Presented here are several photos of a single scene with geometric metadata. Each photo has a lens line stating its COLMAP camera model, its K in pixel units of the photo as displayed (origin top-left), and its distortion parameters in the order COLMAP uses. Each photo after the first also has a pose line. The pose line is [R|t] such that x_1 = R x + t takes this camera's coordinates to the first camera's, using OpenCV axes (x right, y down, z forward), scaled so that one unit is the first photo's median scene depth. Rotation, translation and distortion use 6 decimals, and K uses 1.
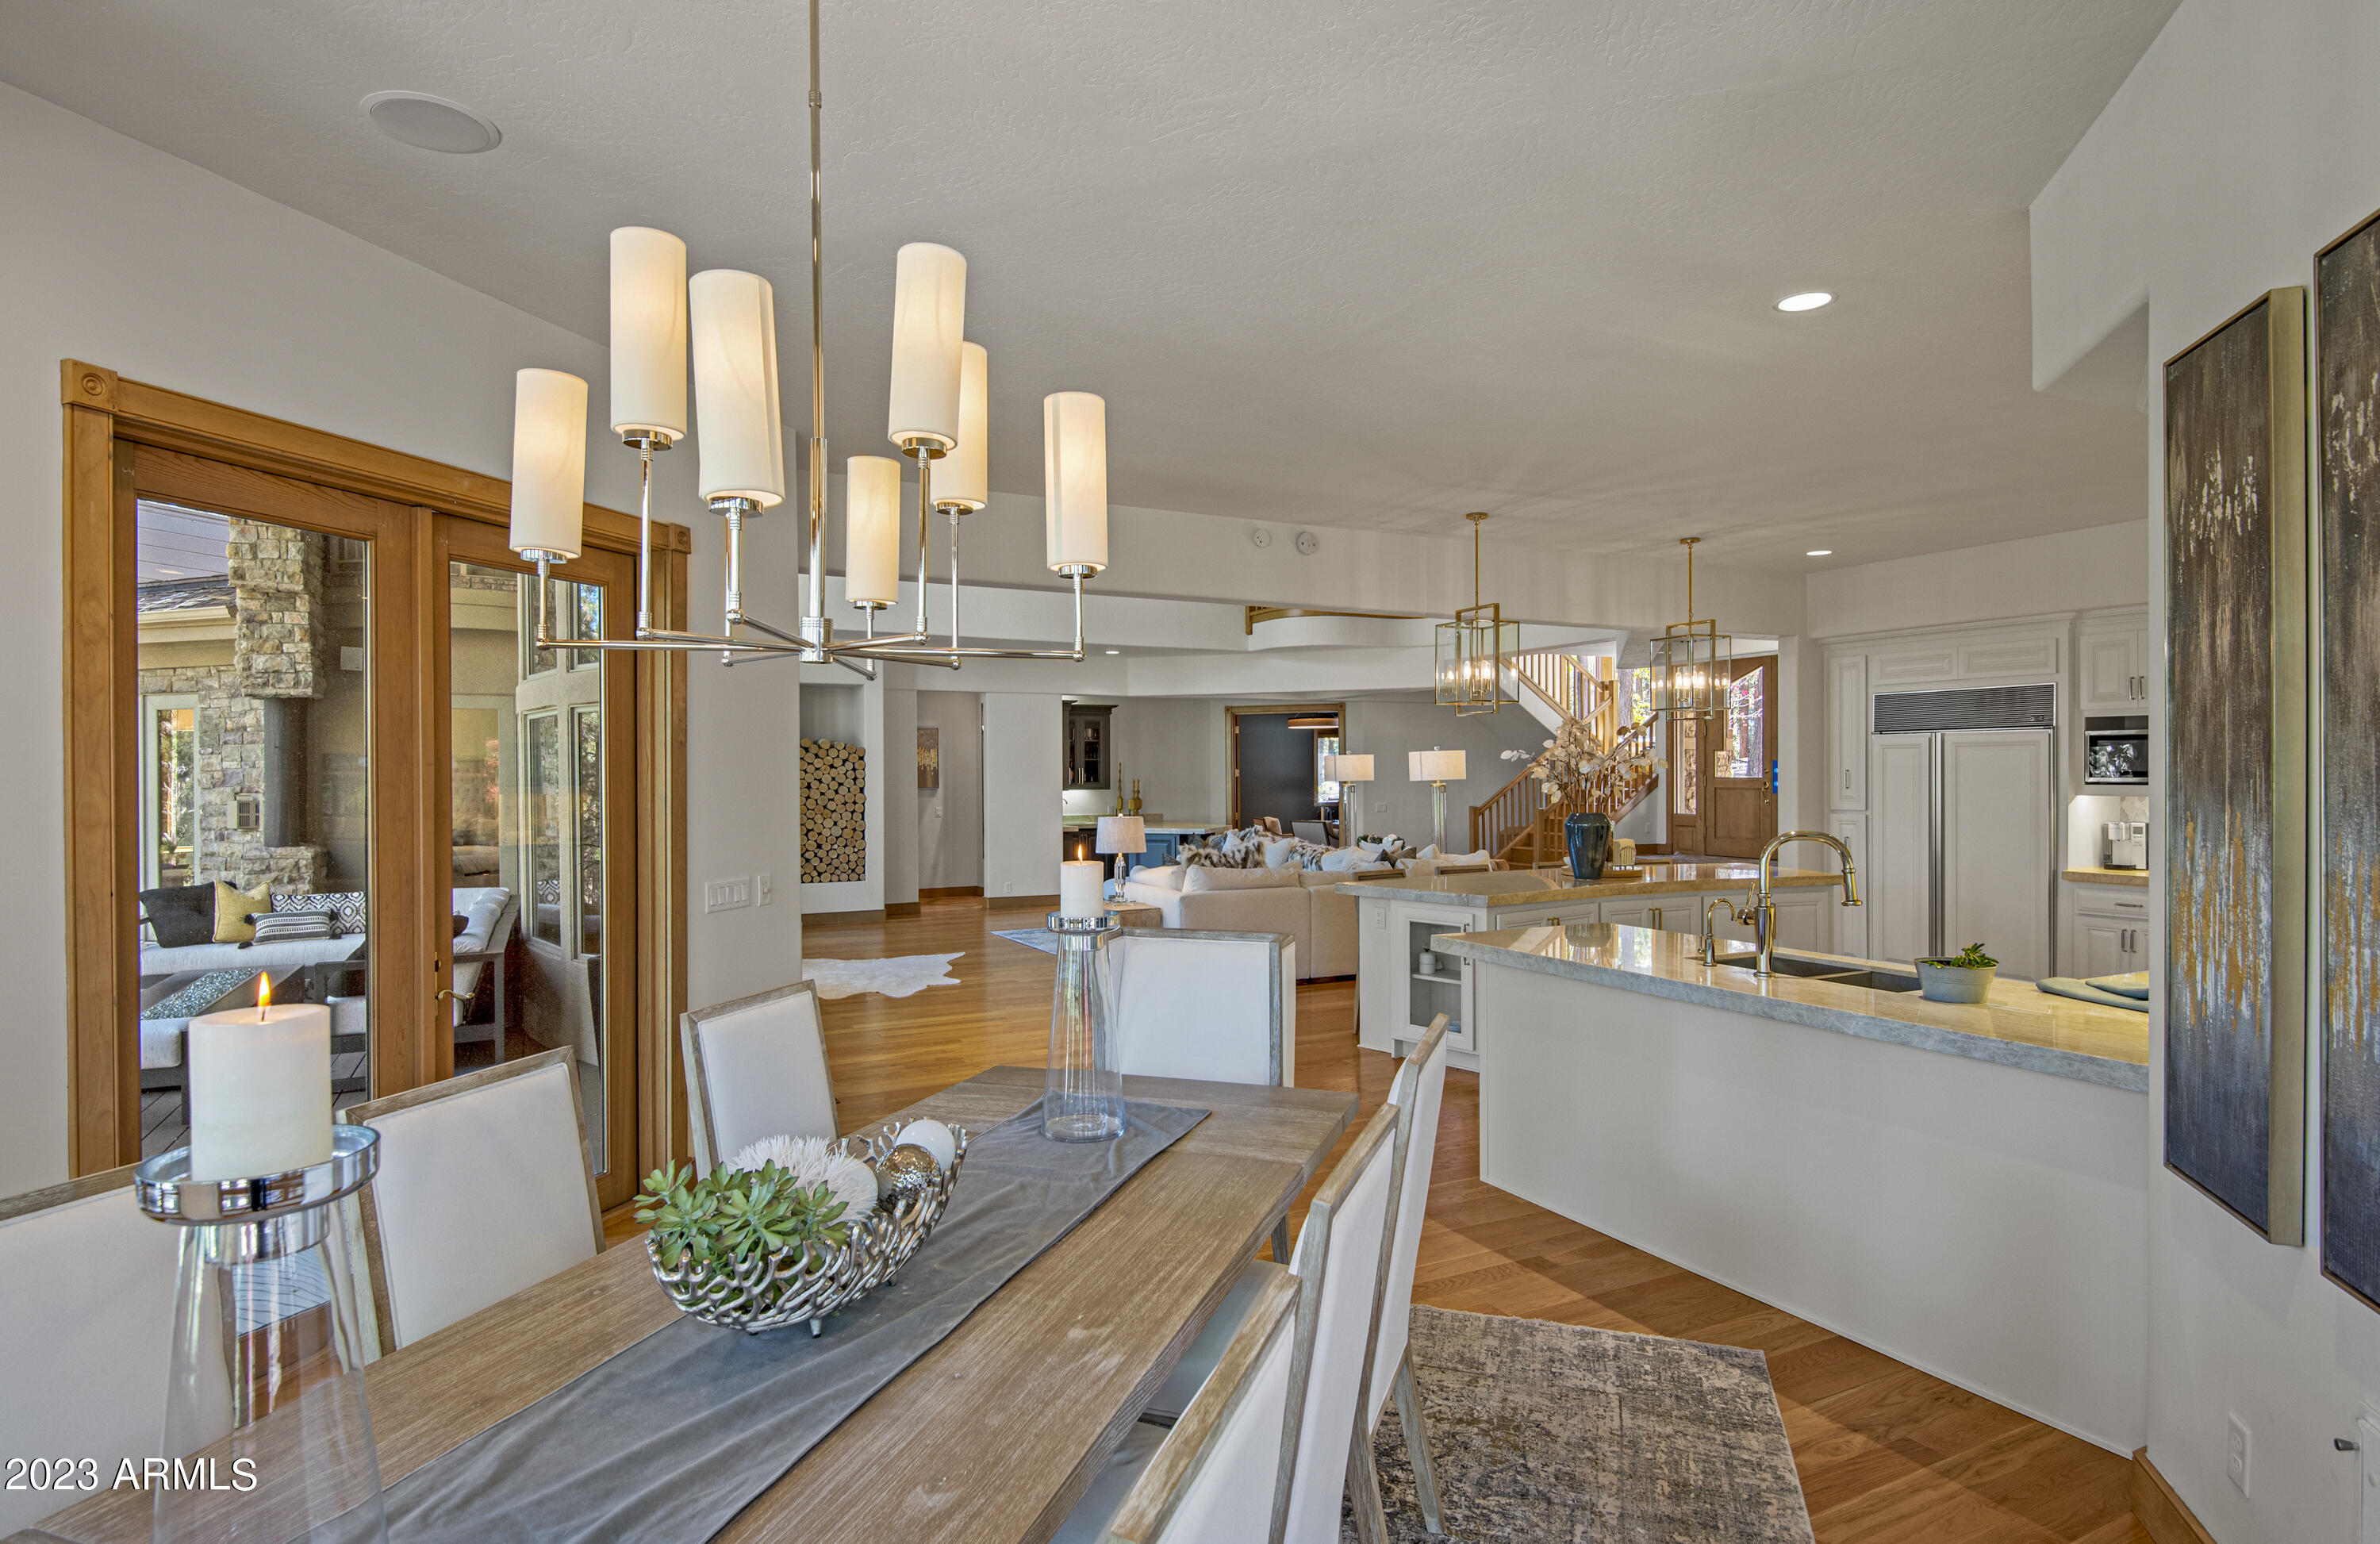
lens RADIAL K [[1218.9, 0, 1190.0], [0, 1218.9, 772.0], [0, 0, 1]] dist [0.000638, -0.000196]
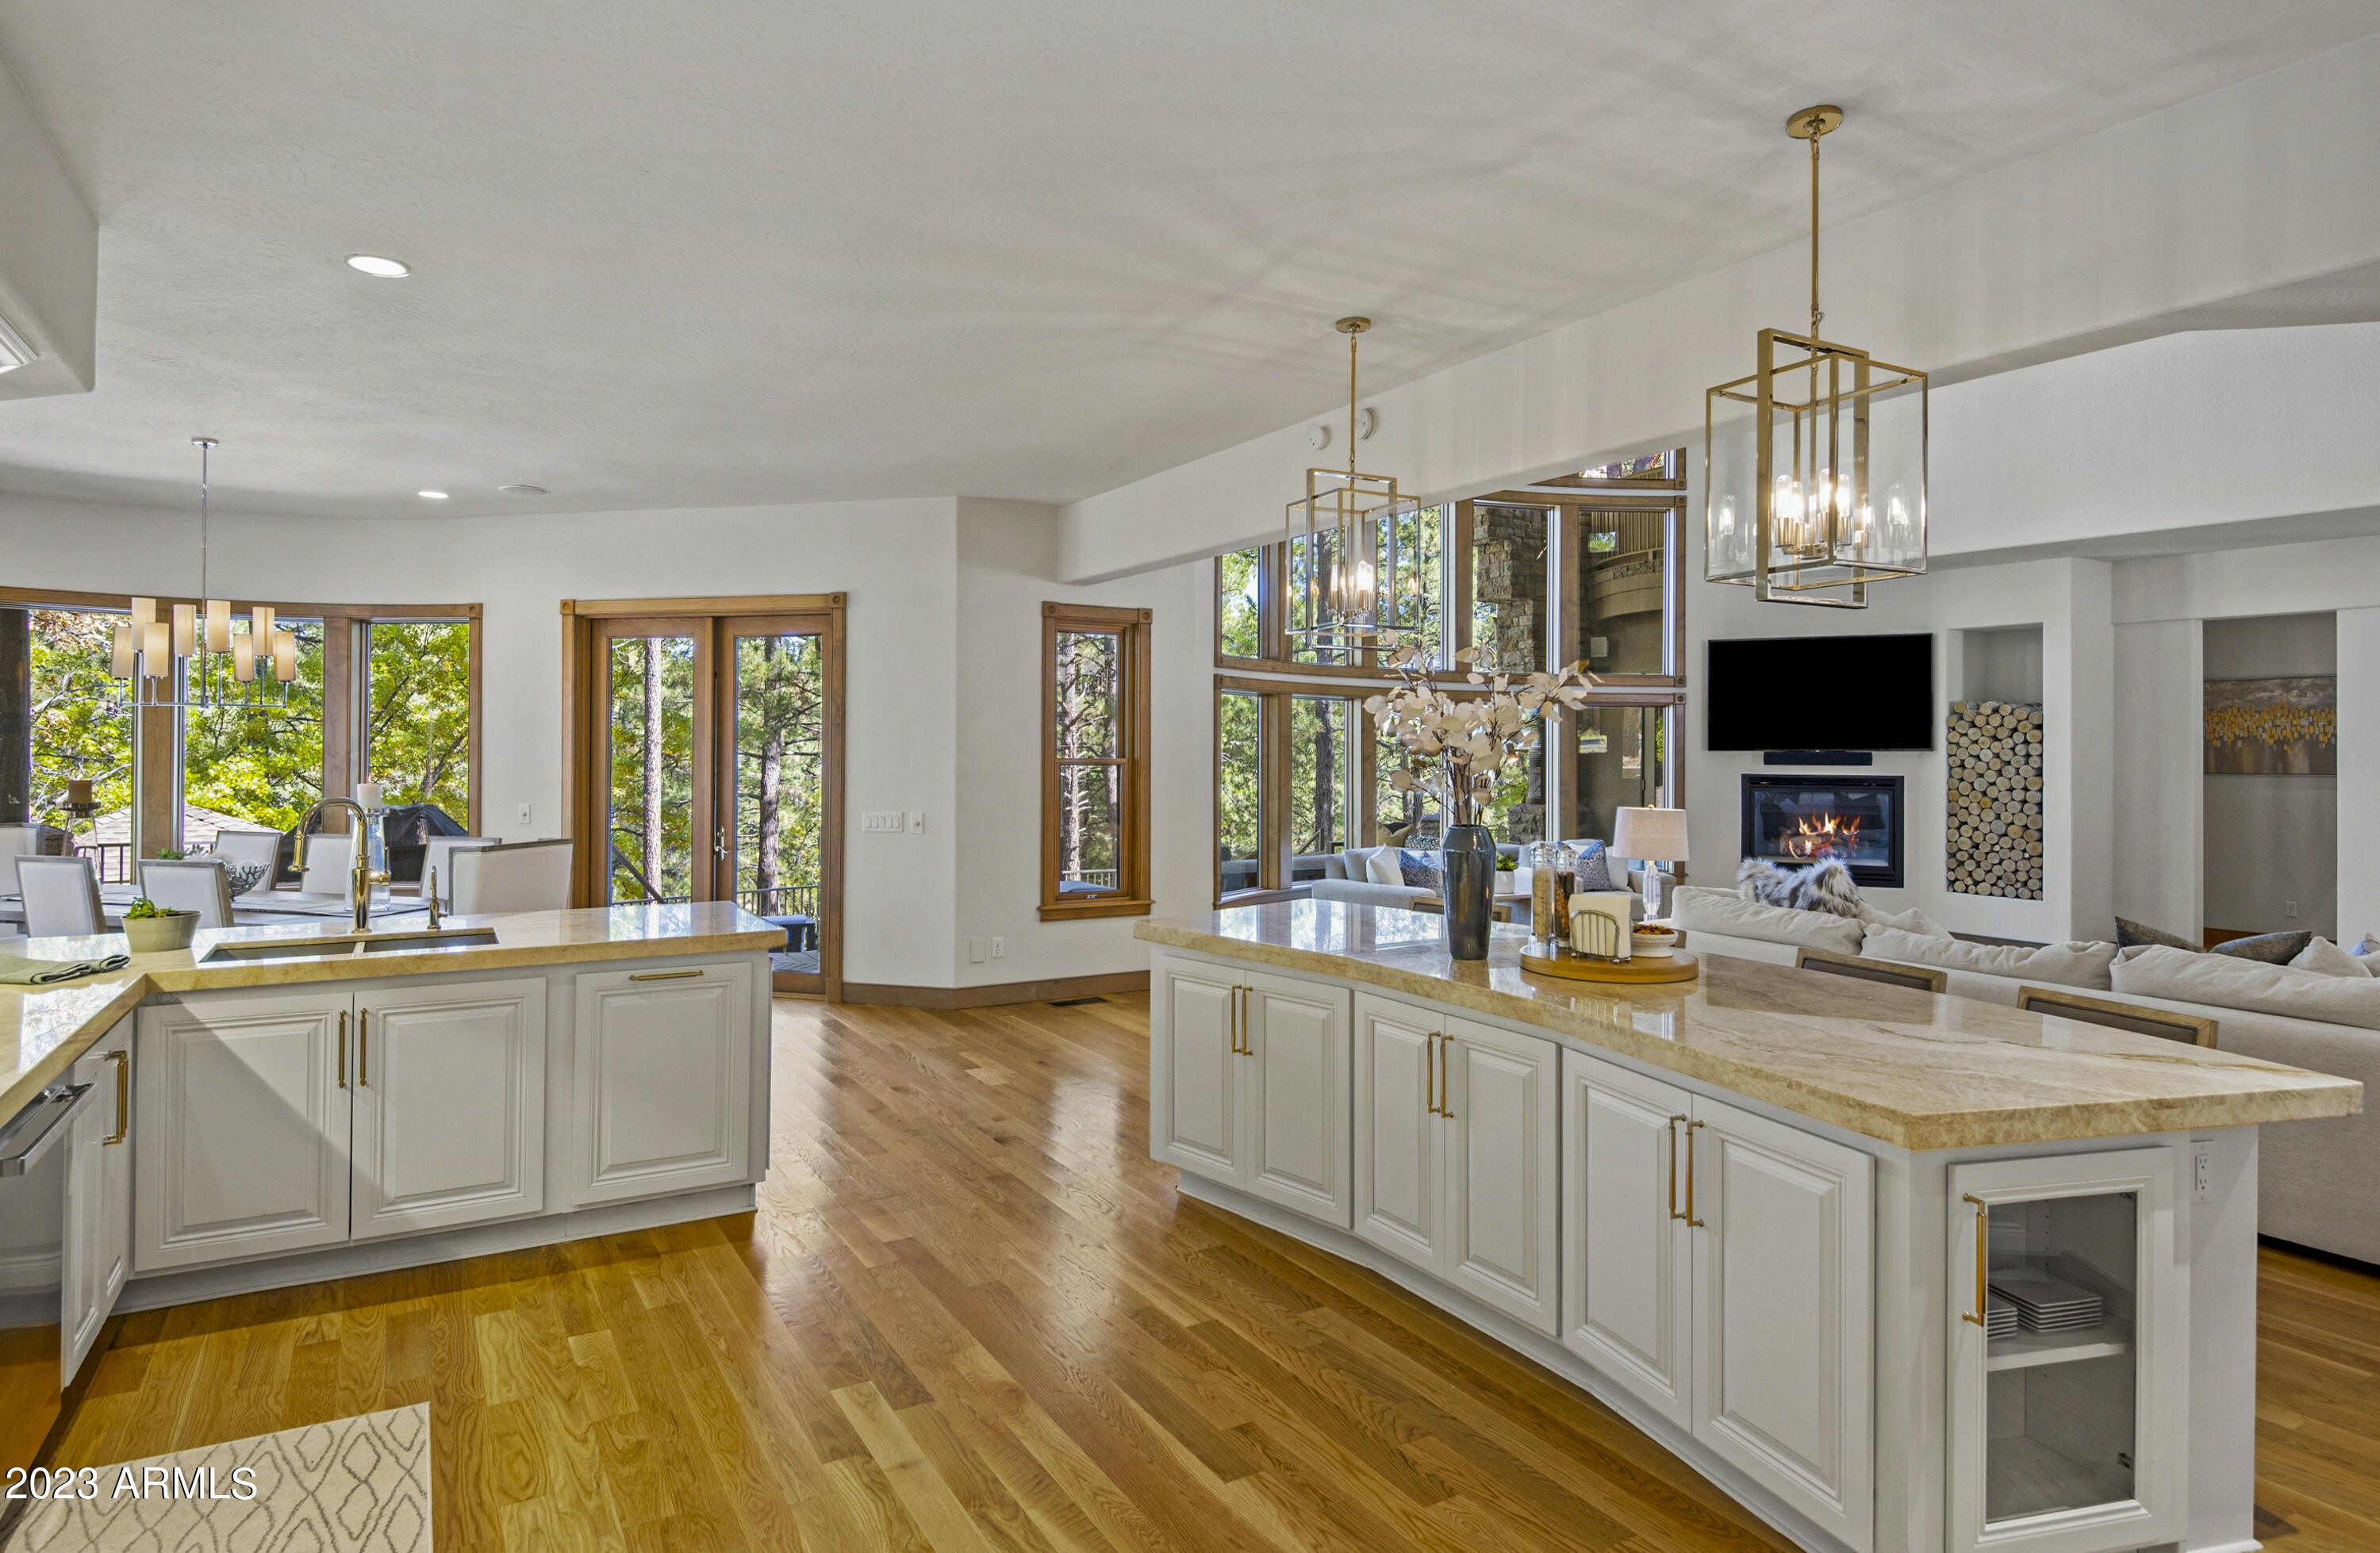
lens RADIAL K [[1294.9, 0, 1150.6], [0, 1294.9, 739.8], [0, 0, 1]] dist [0.001123, -0.001538]
pose [[0.044907, -0.000558, -0.998991, 0.457982], [-0.007036, 0.999975, -0.000875, 0.000488], [0.998966, 0.007068, 0.044902, 0.452780]]
